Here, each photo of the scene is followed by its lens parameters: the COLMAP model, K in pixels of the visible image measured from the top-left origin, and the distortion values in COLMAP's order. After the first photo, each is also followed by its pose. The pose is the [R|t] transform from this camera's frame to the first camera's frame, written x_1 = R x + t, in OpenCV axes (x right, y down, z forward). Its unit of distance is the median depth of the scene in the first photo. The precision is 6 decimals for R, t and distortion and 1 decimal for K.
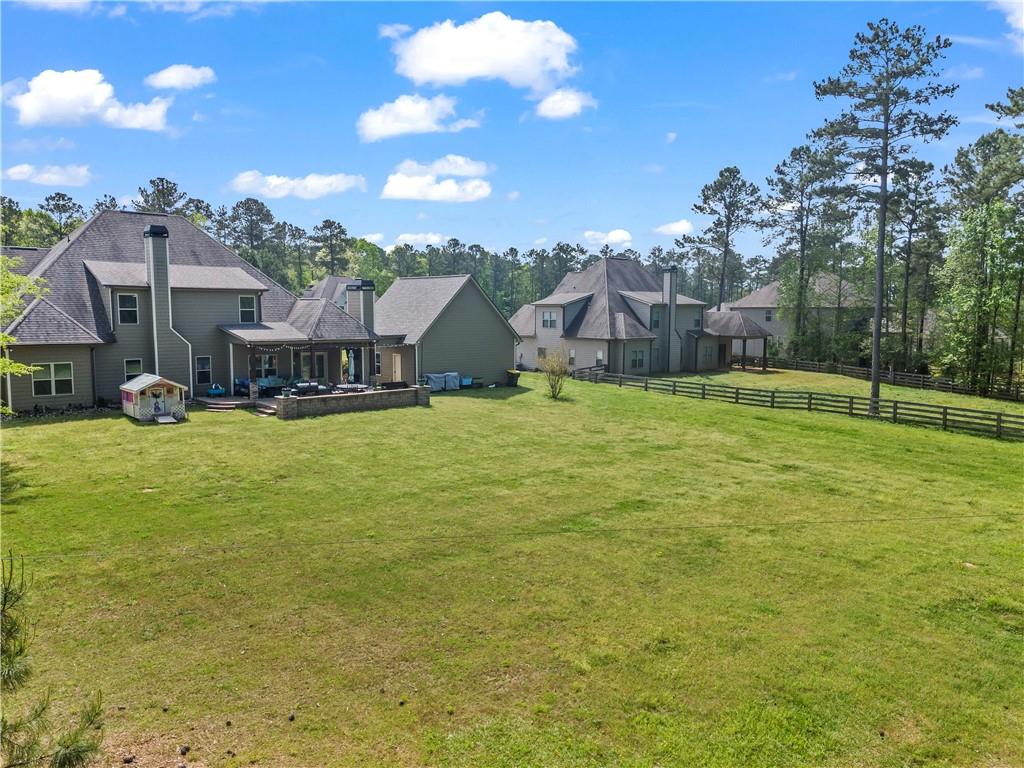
lens RADIAL K [[743.2, 0, 512.0], [0, 743.2, 384.0], [0, 0, 1]] dist [-0.000995, -0.001271]
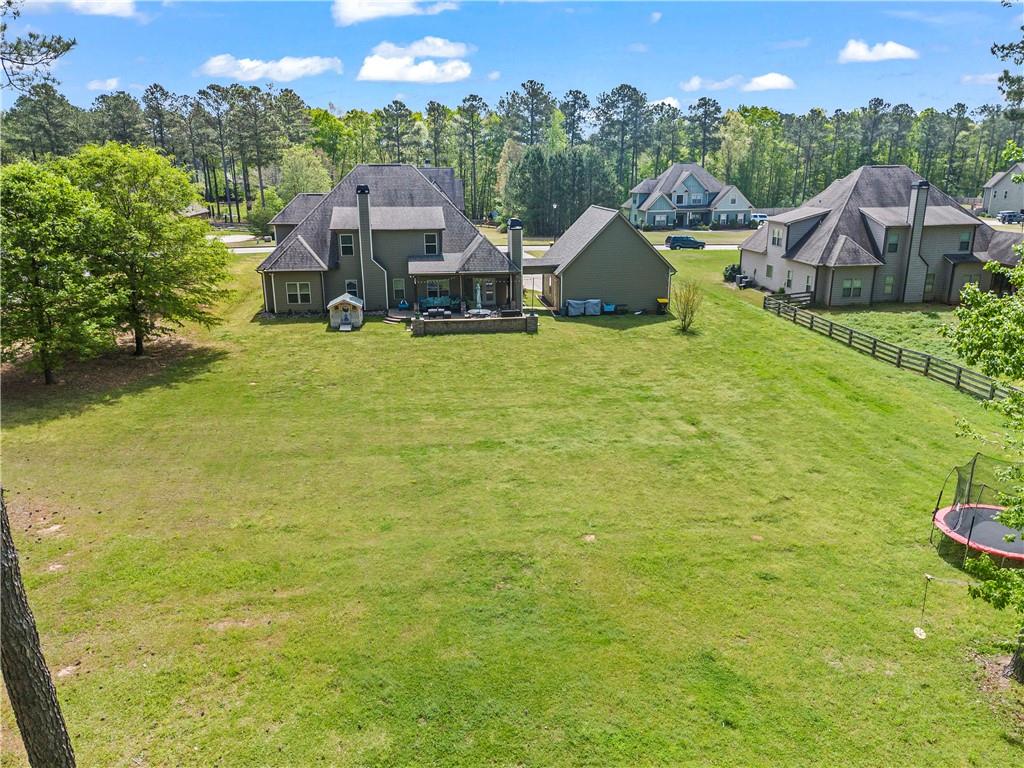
lens RADIAL K [[738.2, 0, 512.0], [0, 738.2, 384.0], [0, 0, 1]] dist [0.039541, -0.004186]
pose [[0.823336, 0.148520, -0.547777, 0.350618], [-0.043429, 0.978810, 0.200111, -0.084681], [0.565890, -0.140970, 0.812340, -0.015515]]
